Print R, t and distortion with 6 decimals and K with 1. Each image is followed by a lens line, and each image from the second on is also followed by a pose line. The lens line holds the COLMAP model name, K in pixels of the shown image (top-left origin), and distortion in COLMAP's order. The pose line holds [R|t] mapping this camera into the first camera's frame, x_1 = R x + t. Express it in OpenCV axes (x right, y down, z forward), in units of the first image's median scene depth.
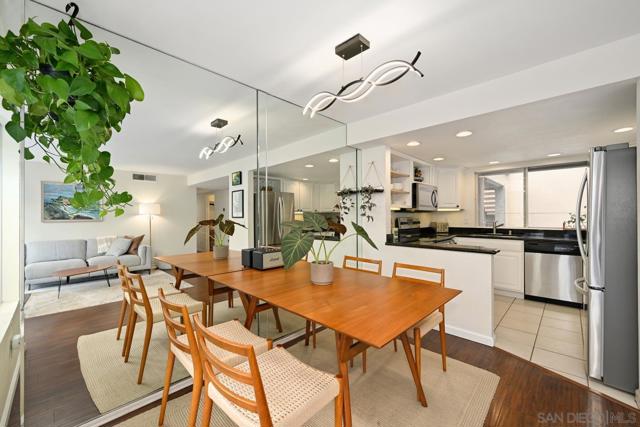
lens RADIAL K [[259.9, 0, 322.2], [0, 259.9, 217.1], [0, 0, 1]] dist [0.000313, -0.000130]
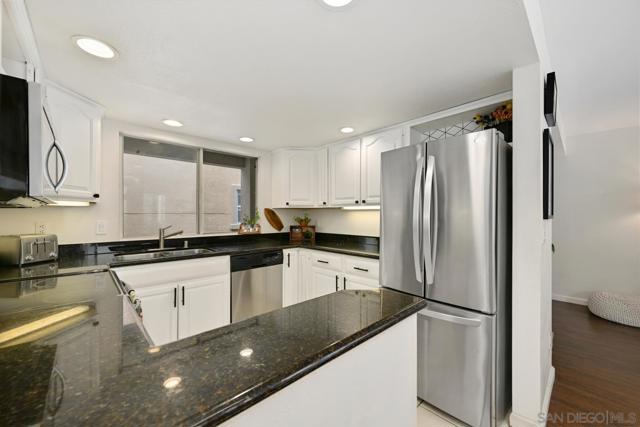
lens RADIAL K [[249.7, 0, 322.0], [0, 249.7, 215.9], [0, 0, 1]] dist [-0.000331, -0.000042]
pose [[0.038683, 0.004249, 0.999243, 0.139241], [0.003492, 0.999984, -0.004387, -0.006405], [-0.999245, 0.003659, 0.038667, 0.708694]]
